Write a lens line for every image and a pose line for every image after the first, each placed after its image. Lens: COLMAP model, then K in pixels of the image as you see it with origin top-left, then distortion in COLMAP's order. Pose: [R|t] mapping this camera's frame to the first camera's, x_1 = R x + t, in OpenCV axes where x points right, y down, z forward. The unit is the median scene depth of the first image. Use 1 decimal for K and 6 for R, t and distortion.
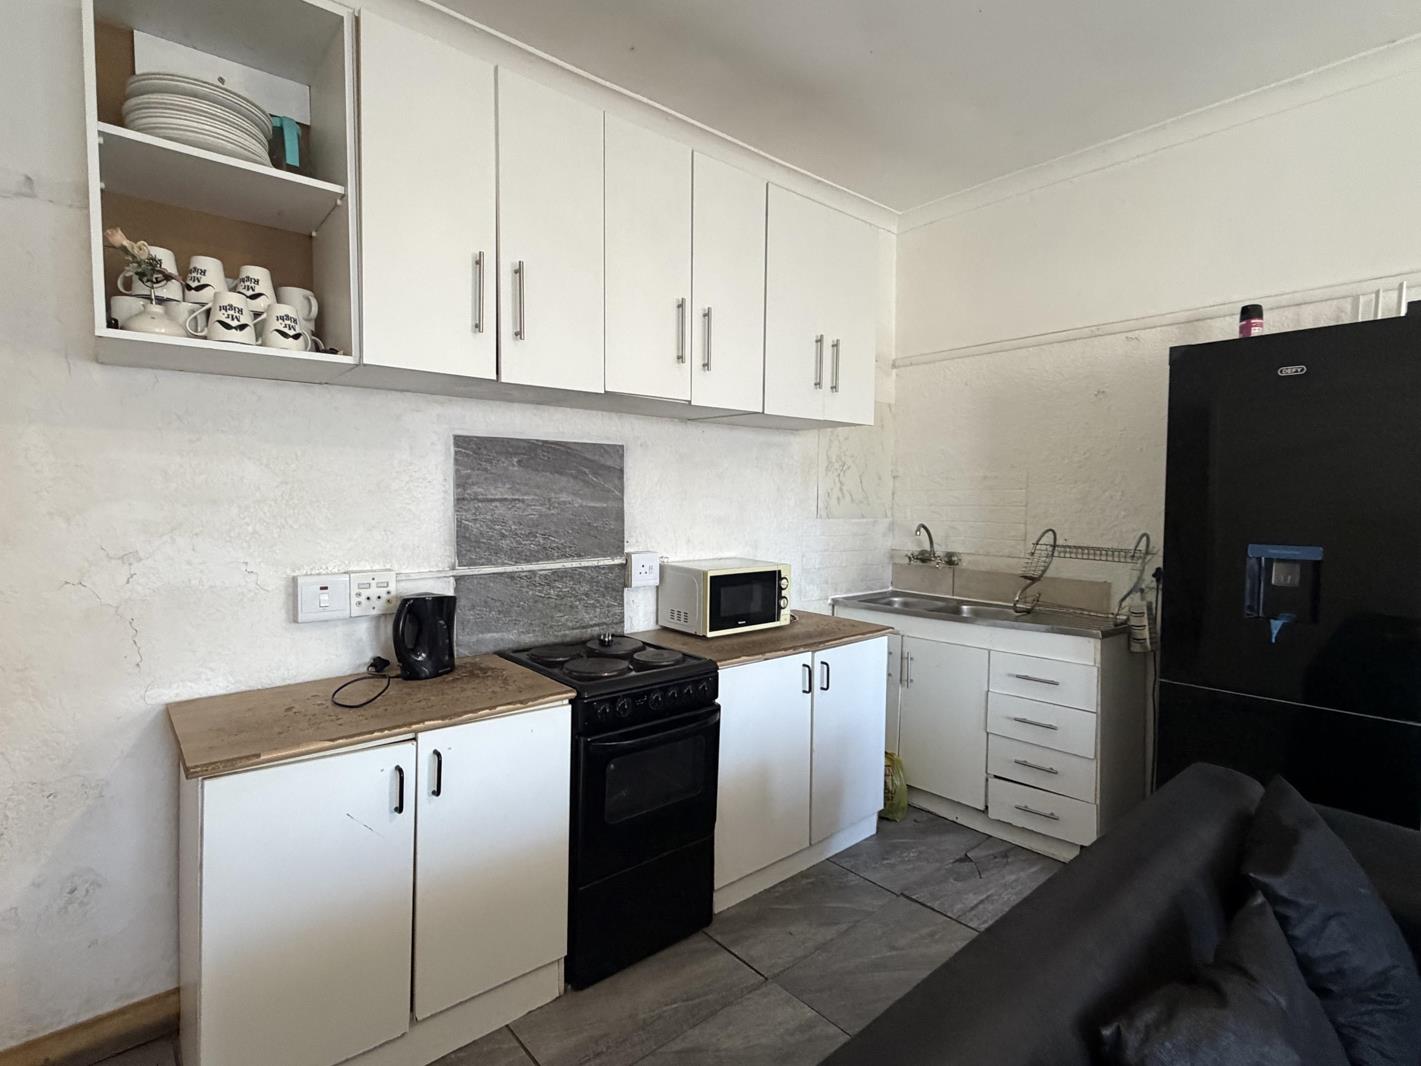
lens RADIAL K [[706.5, 0, 703.7], [0, 706.5, 529.7], [0, 0, 1]] dist [0.000754, 0.001119]
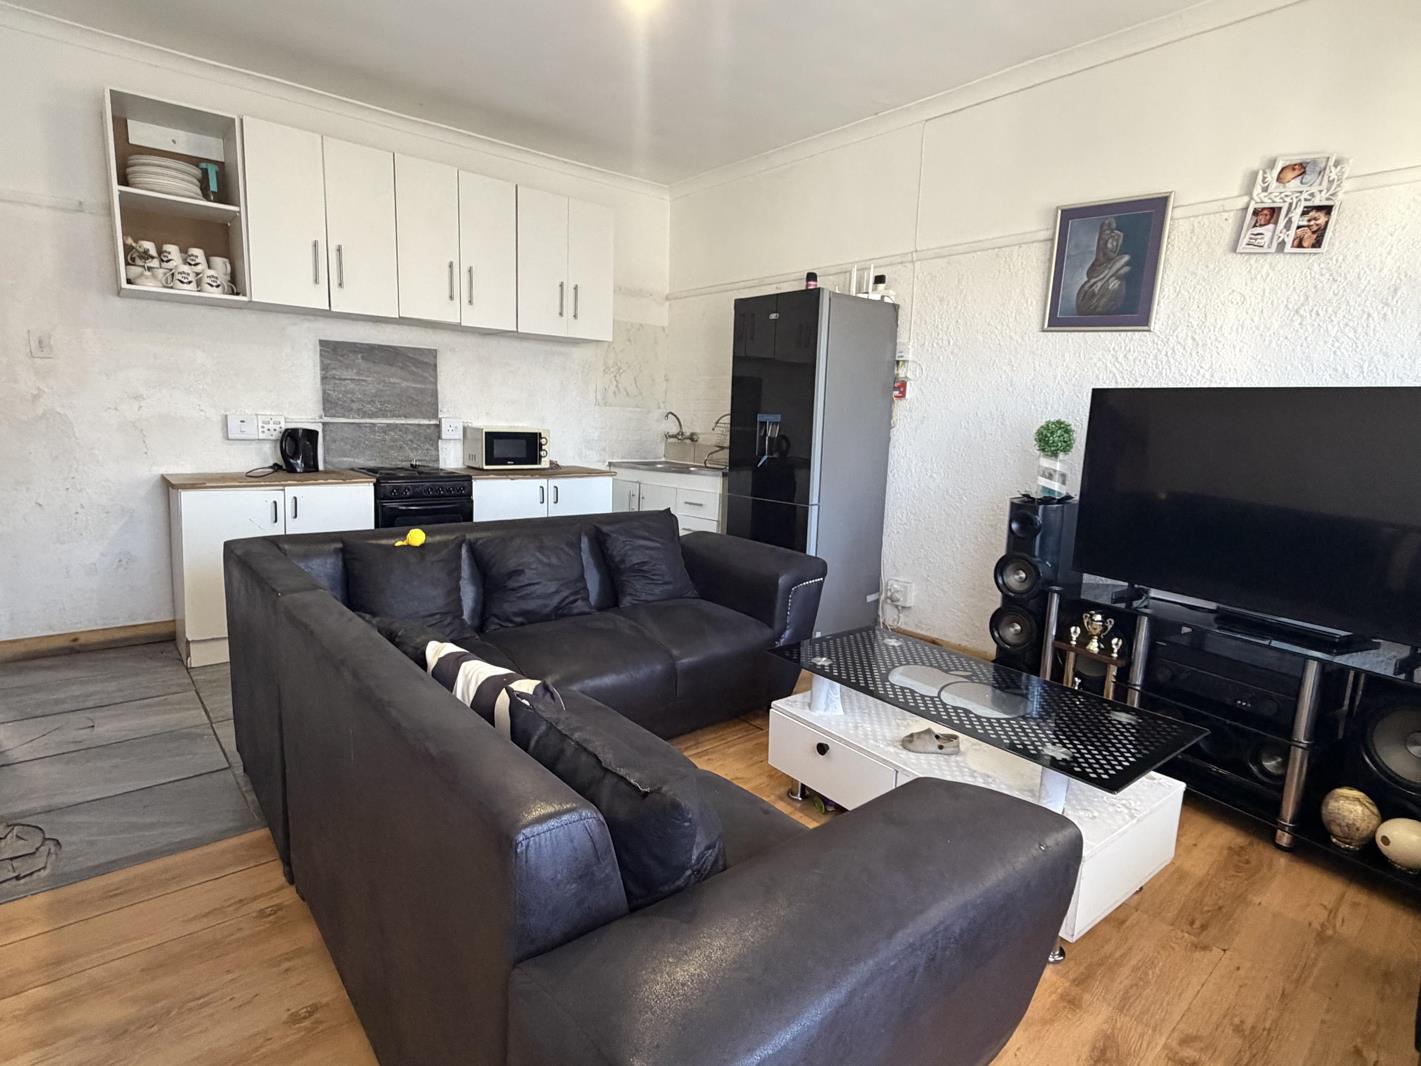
lens RADIAL K [[746.8, 0, 710.2], [0, 746.8, 532.4], [0, 0, 1]] dist [0.001050, 0.000515]
pose [[0.999614, 0.027794, -0.000425, 0.609206], [-0.027597, 0.994123, 0.104683, 0.115602], [0.003333, -0.104630, 0.994506, -0.851807]]
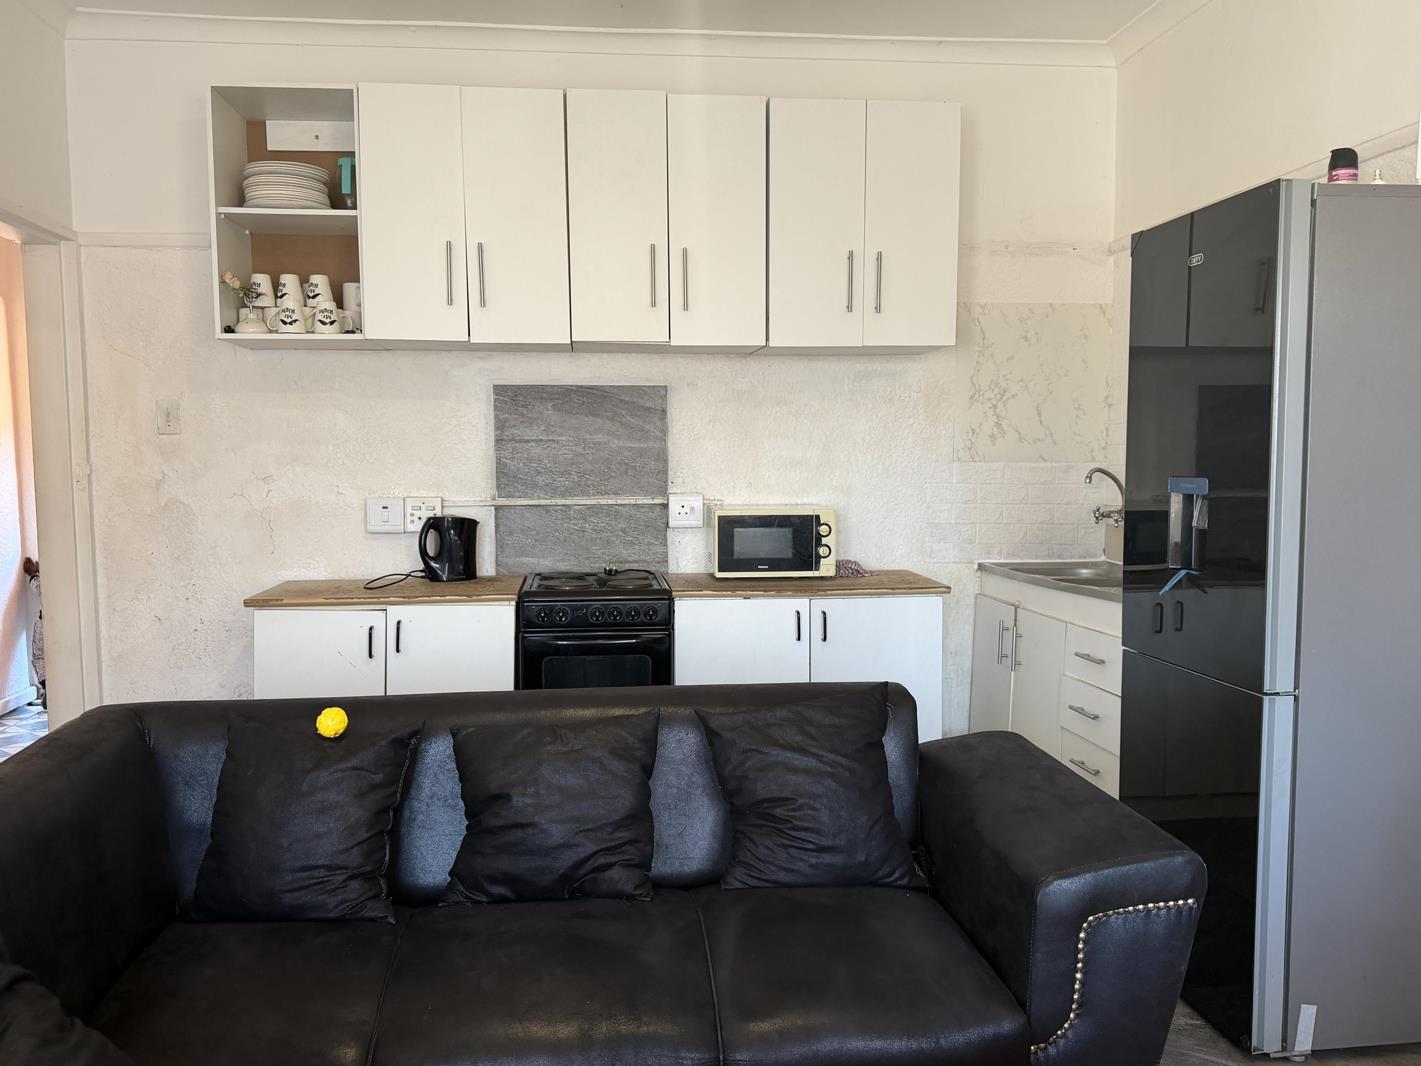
lens RADIAL K [[1137.5, 0, 705.9], [0, 1137.5, 540.3], [0, 0, 1]] dist [0.075394, -0.051140]
pose [[0.823478, 0.033821, -0.566339, 1.006799], [-0.018254, 0.999284, 0.033135, 0.053987], [0.567055, -0.016948, 0.823506, -0.358975]]
